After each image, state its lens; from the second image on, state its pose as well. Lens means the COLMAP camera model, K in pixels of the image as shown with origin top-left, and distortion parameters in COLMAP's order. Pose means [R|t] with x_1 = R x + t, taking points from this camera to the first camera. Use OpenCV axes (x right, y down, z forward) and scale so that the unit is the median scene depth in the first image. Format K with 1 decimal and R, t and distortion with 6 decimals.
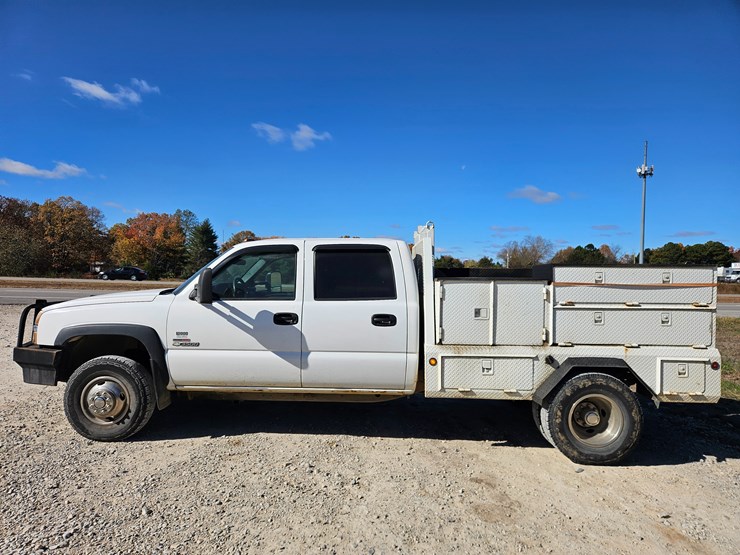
lens RADIAL K [[491.4, 0, 363.0], [0, 491.4, 280.0], [0, 0, 1]] dist [0.071140, -0.059600]
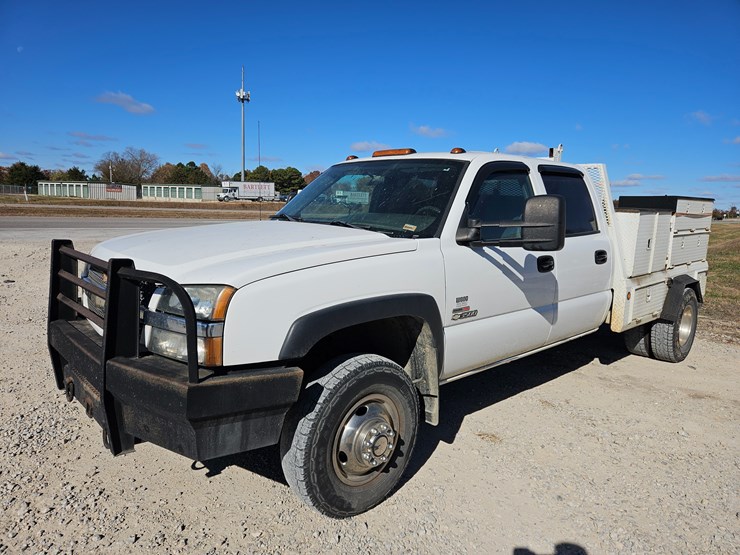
lens RADIAL K [[491.2, 0, 366.9], [0, 491.2, 274.5], [0, 0, 1]] dist [0.066689, -0.053015]
pose [[0.710603, -0.091313, 0.697643, -0.885958], [-0.017889, 0.988877, 0.147653, -0.011934], [-0.703366, -0.117403, 0.701065, 0.659517]]
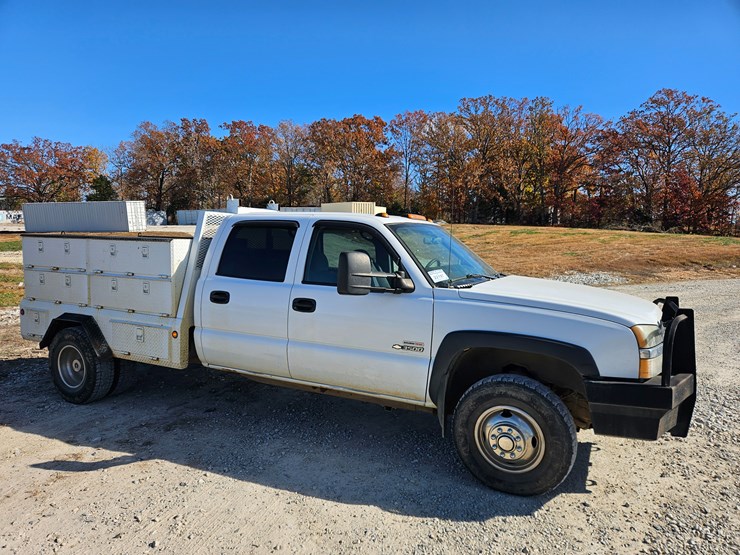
lens RADIAL K [[491.4, 0, 361.0], [0, 491.4, 282.9], [0, 0, 1]] dist [0.071140, -0.059600]
pose [[-0.898437, -0.066615, 0.434019, -0.615140], [-0.028290, 0.995153, 0.094178, -0.049243], [-0.438190, 0.072334, -0.895967, 2.184601]]
